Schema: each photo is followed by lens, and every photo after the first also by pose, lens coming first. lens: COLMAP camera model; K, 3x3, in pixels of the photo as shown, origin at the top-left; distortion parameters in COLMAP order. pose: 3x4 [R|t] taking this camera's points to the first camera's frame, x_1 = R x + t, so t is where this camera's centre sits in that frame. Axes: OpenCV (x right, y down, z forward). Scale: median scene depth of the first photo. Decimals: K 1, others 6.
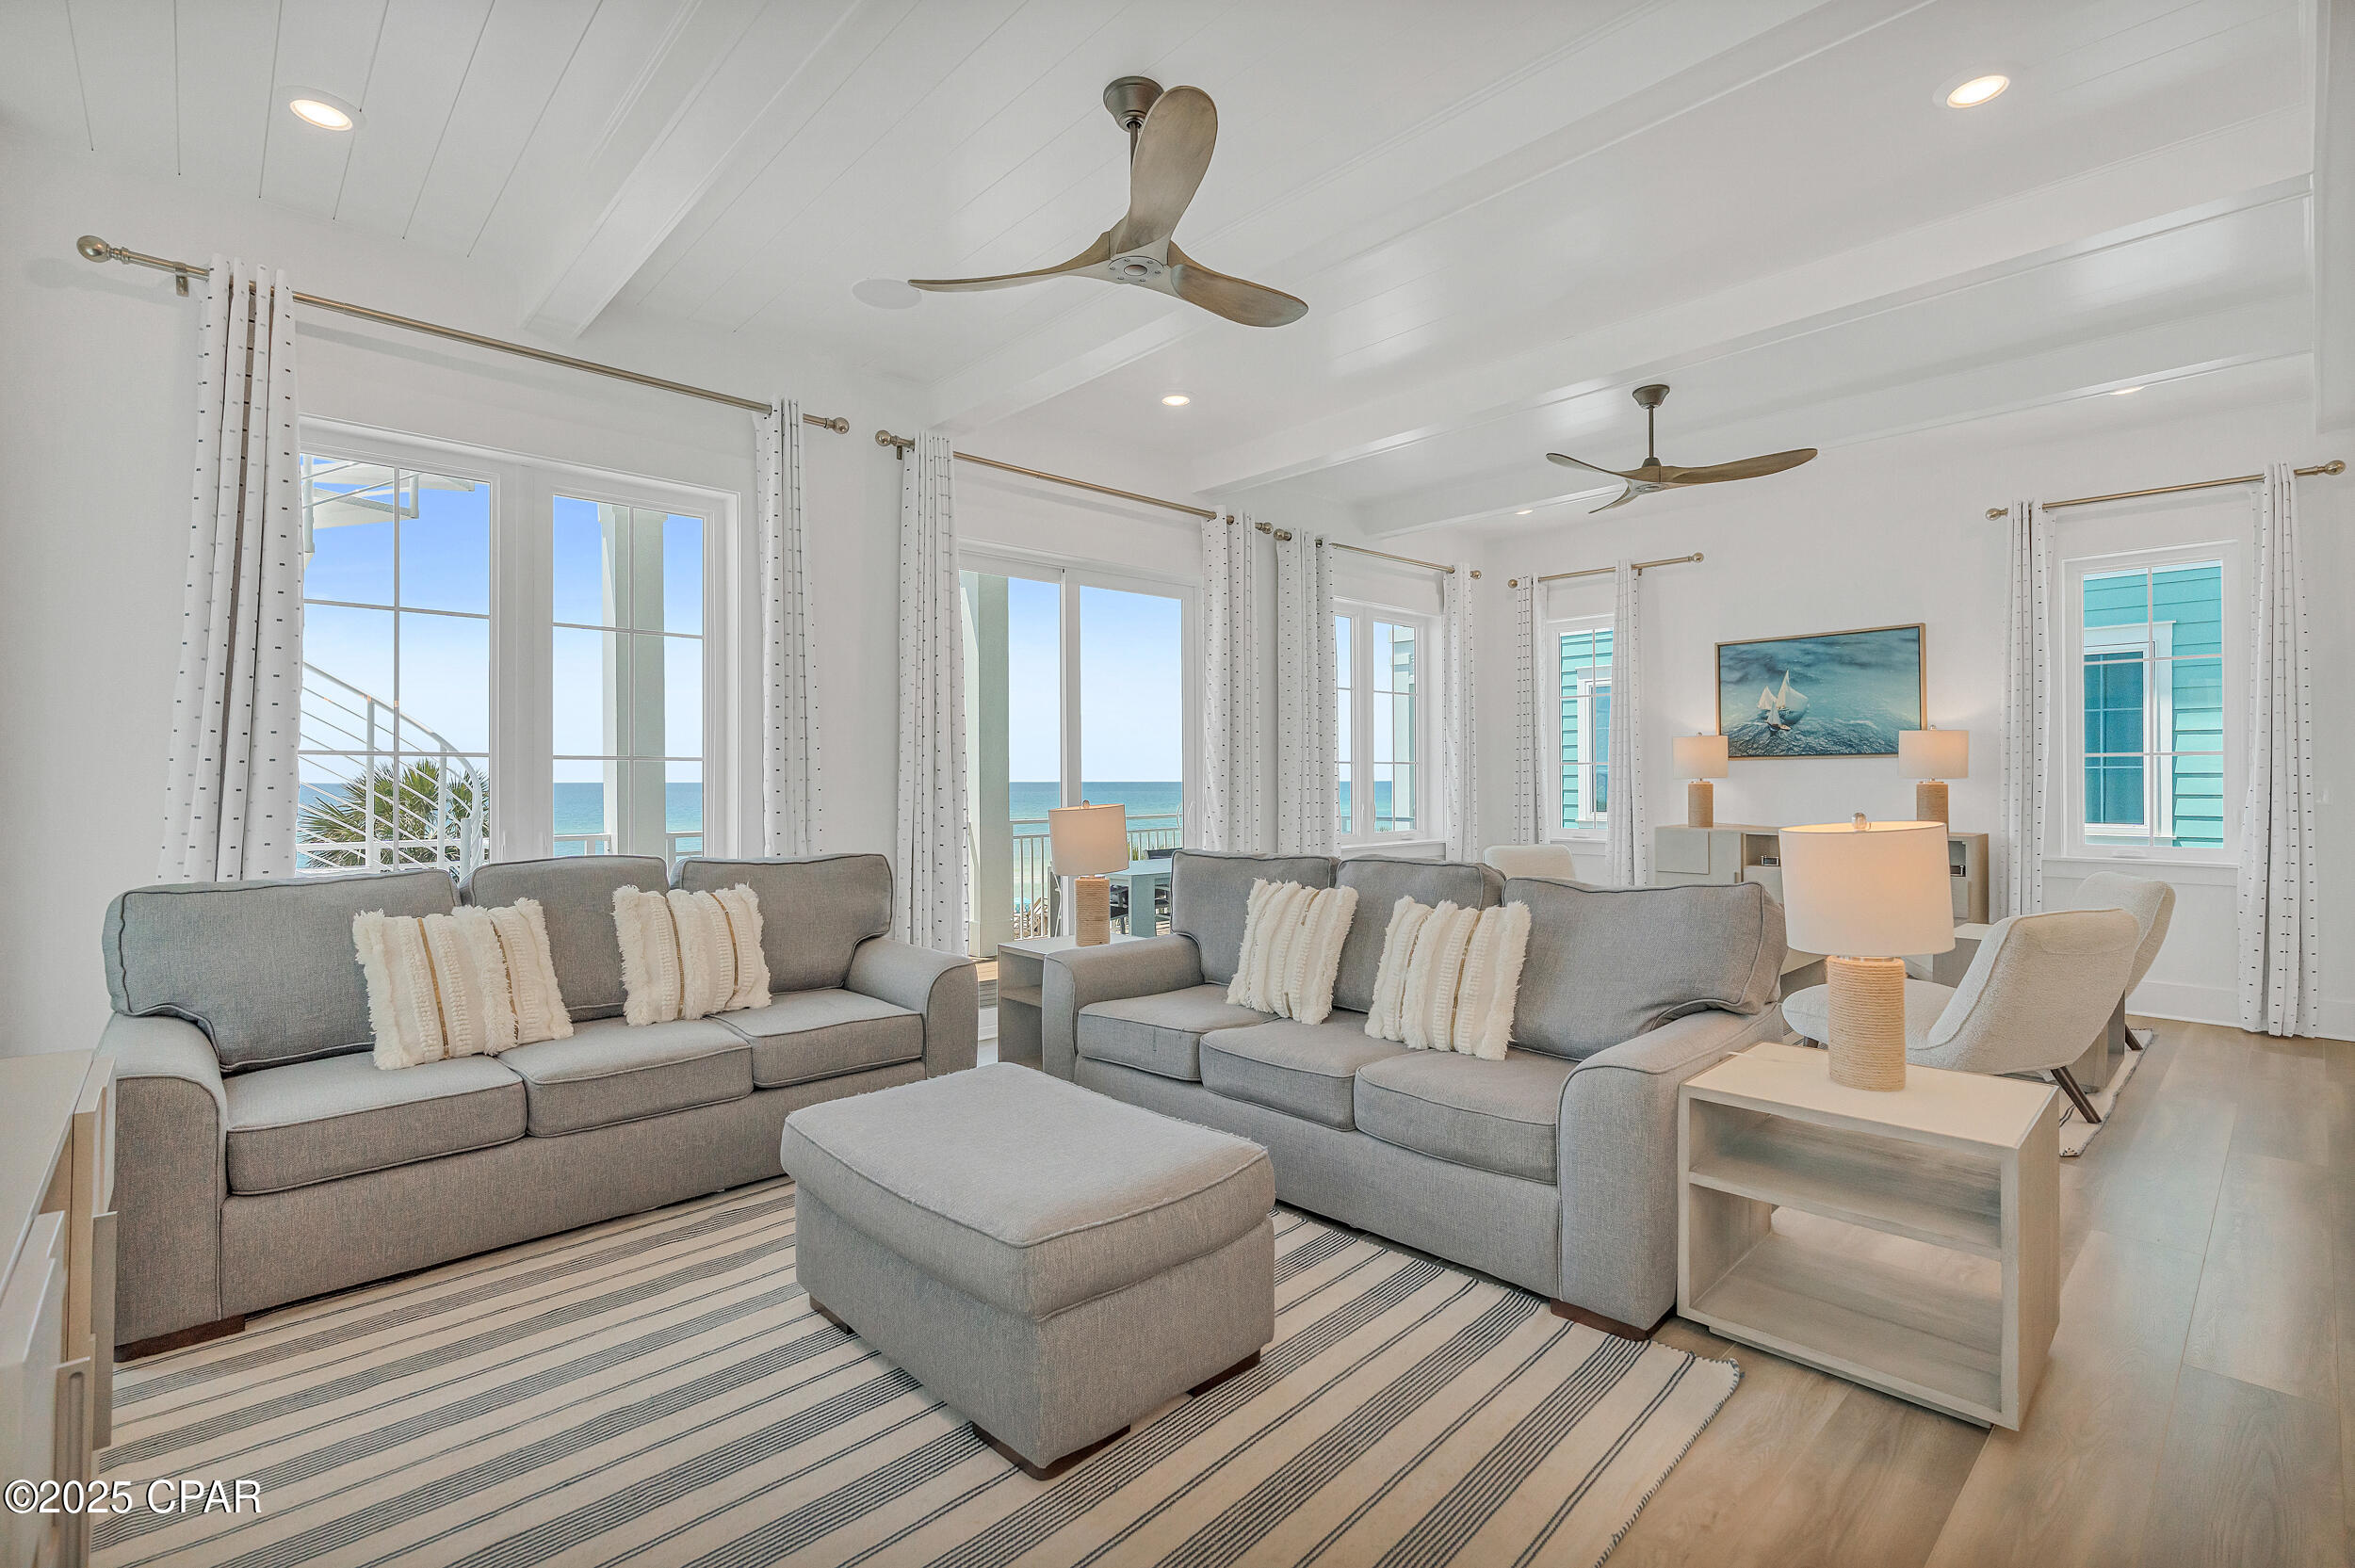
lens RADIAL K [[1074.2, 0, 1178.7], [0, 1074.2, 779.2], [0, 0, 1]] dist [0.004512, 0.002265]
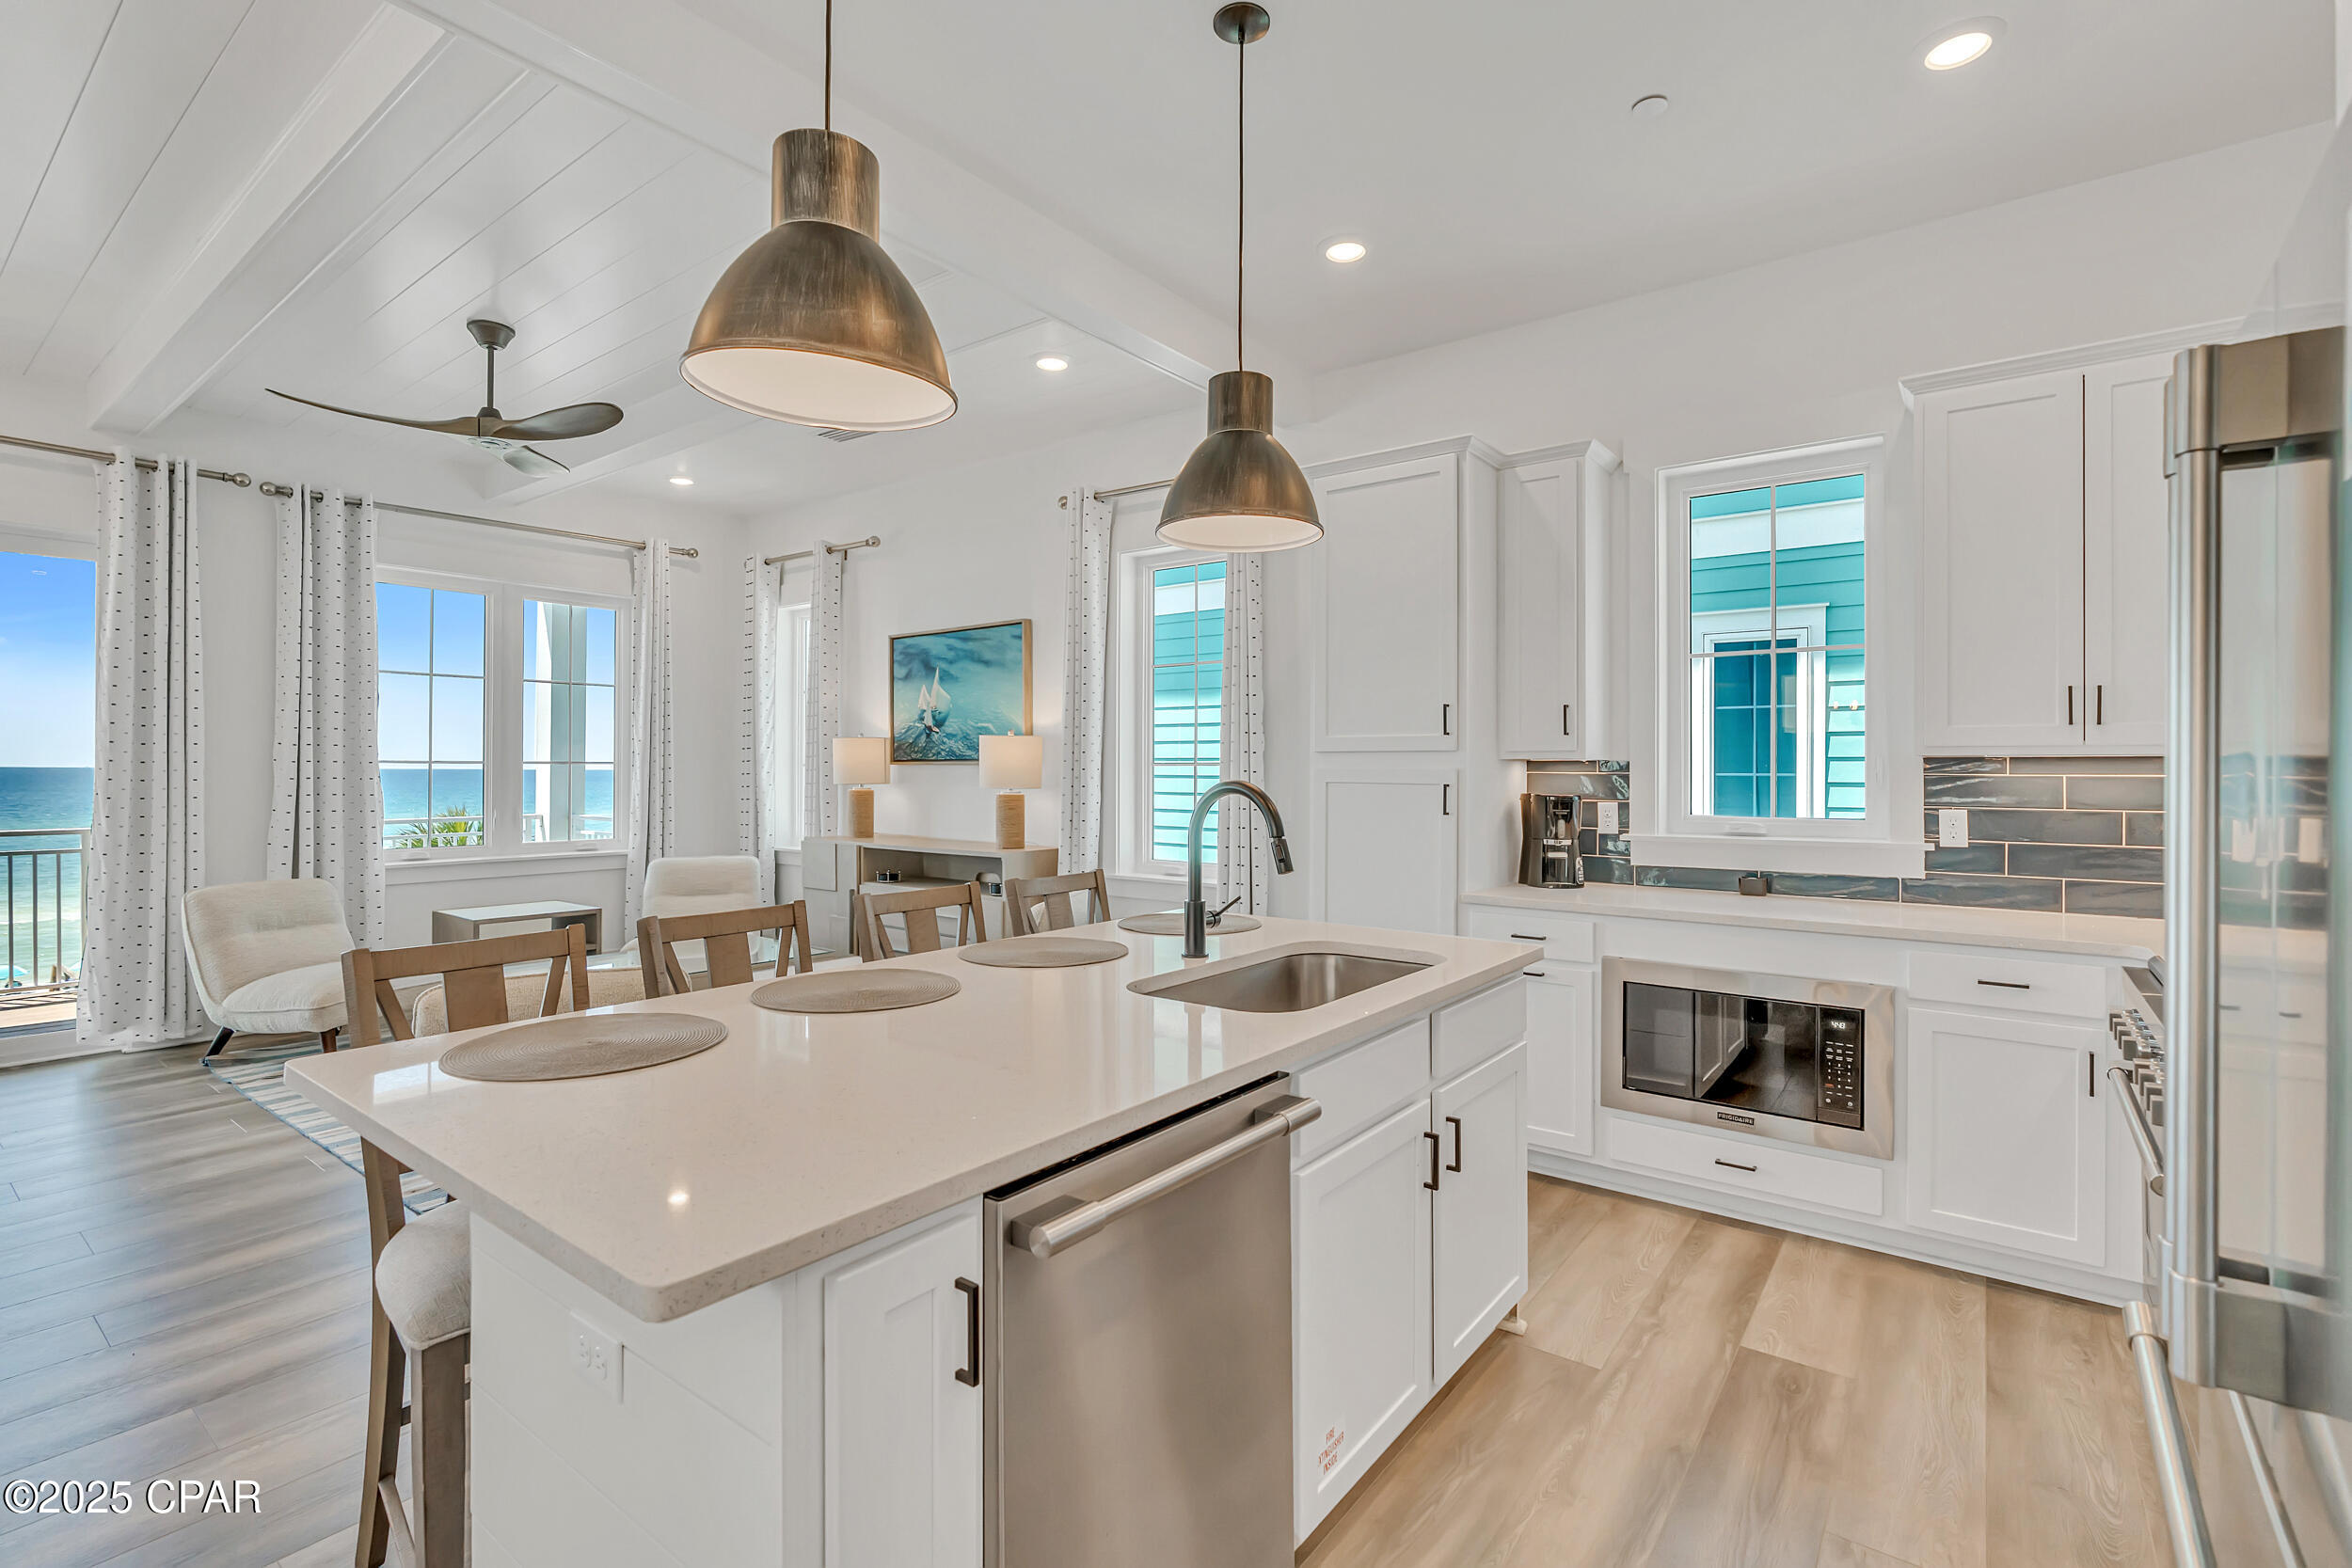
lens RADIAL K [[1072.8, 0, 1176.0], [0, 1072.8, 766.0], [0, 0, 1]] dist [0.004512, 0.002265]
pose [[0.985856, 0.004588, 0.167533, 0.618529], [-0.004783, 0.999988, 0.000759, -0.018888], [-0.167527, -0.001549, 0.985866, 0.068144]]
